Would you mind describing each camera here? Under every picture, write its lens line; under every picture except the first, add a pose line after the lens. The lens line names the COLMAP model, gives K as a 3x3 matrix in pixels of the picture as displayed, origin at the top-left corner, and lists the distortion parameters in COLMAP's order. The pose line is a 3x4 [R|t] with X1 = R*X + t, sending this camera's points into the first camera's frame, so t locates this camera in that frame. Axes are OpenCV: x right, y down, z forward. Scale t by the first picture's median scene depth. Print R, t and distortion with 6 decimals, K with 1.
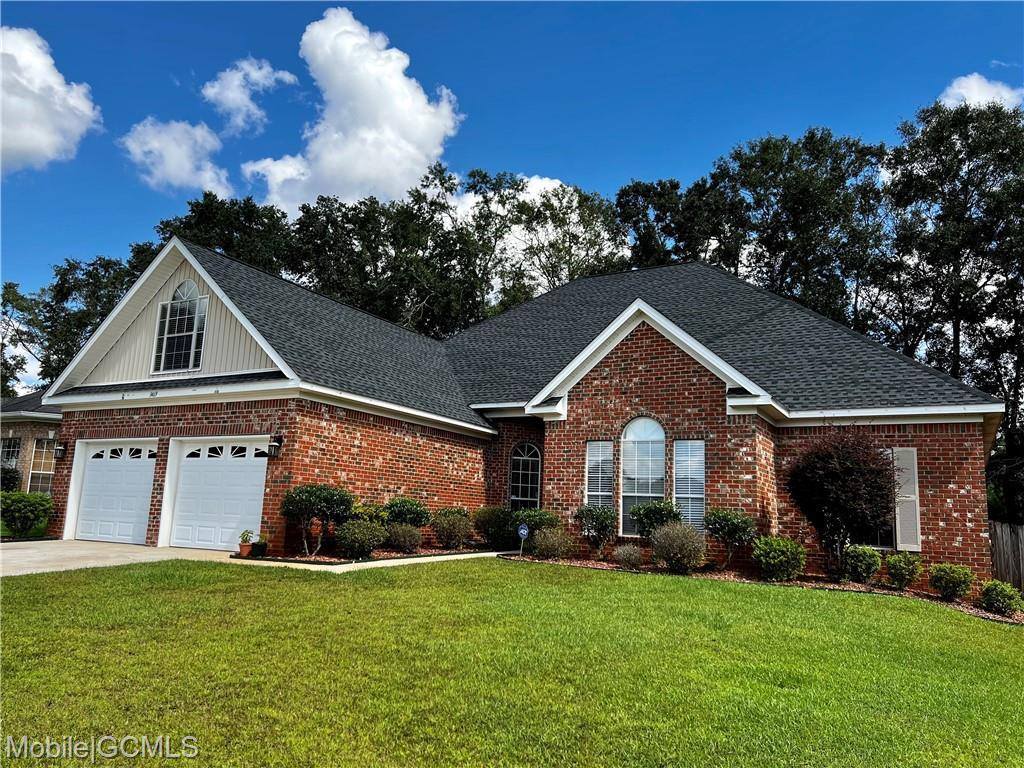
lens RADIAL K [[776.4, 0, 512.0], [0, 776.4, 384.0], [0, 0, 1]] dist [0.043278, -0.003922]
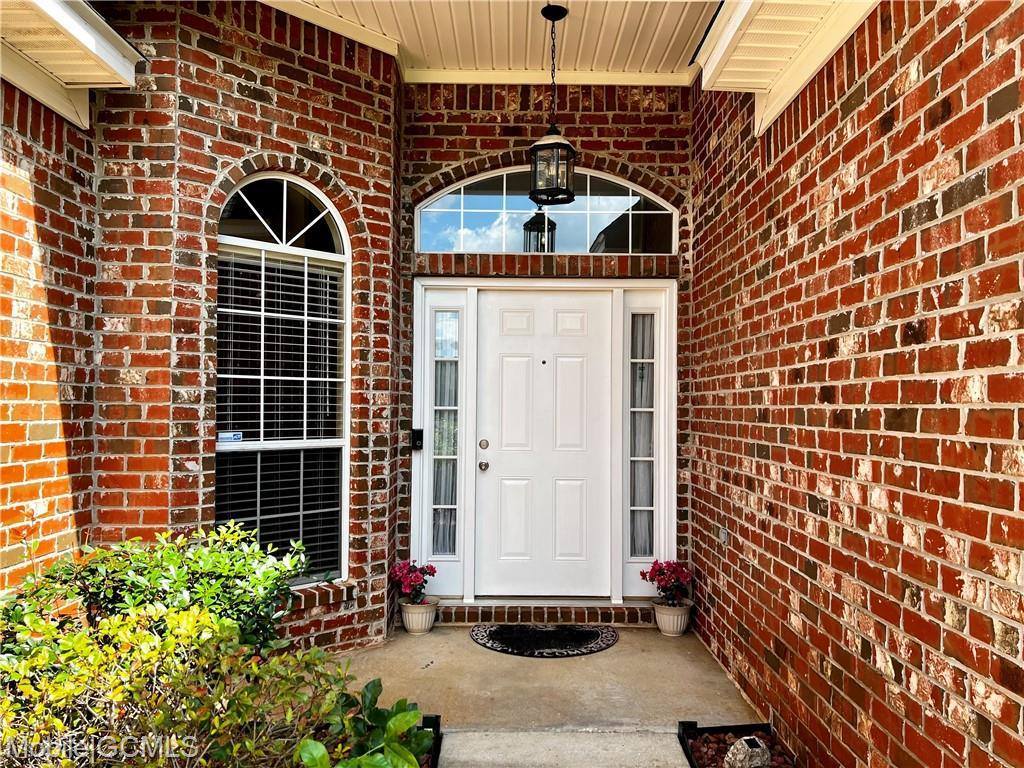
lens RADIAL K [[776.4, 0, 512.0], [0, 776.4, 384.0], [0, 0, 1]] dist [0.043278, -0.003922]
pose [[0.870040, -0.017757, 0.492661, -0.041650], [-0.060092, 0.988079, 0.141736, 0.125418], [-0.489305, -0.152921, 0.858601, 1.009557]]
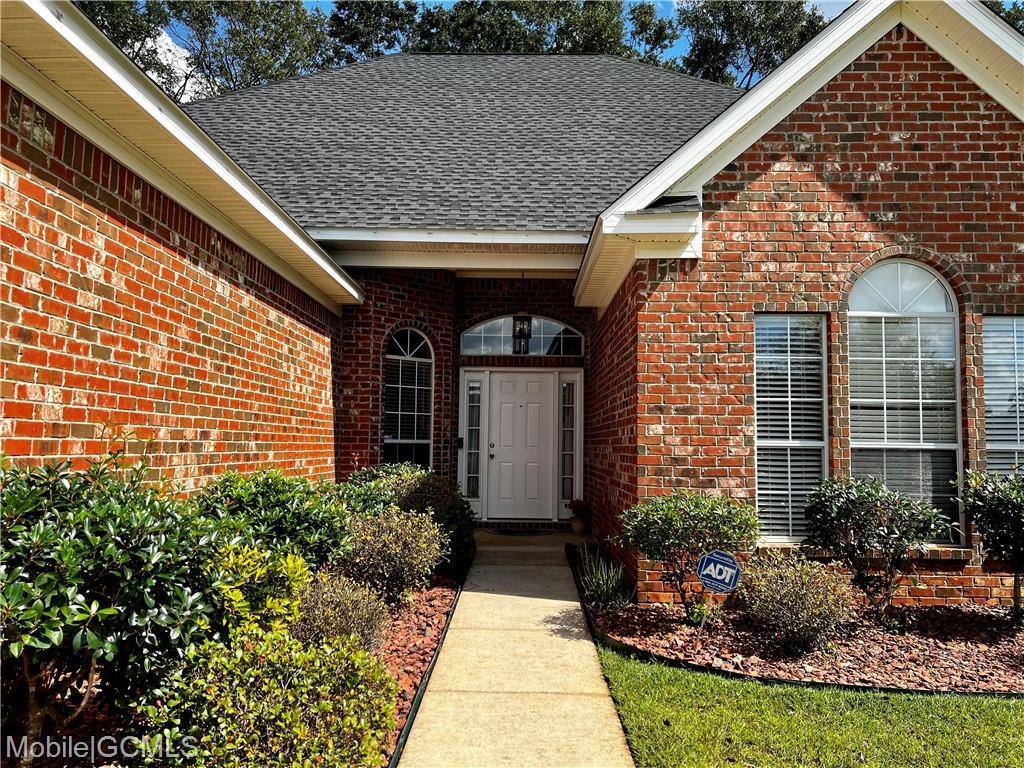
lens RADIAL K [[776.4, 0, 512.0], [0, 776.4, 384.0], [0, 0, 1]] dist [0.043278, -0.003922]
pose [[0.874577, 0.008951, 0.484805, -0.204094], [-0.063651, 0.993297, 0.096487, 0.078035], [-0.480691, -0.115244, 0.869284, 0.703105]]
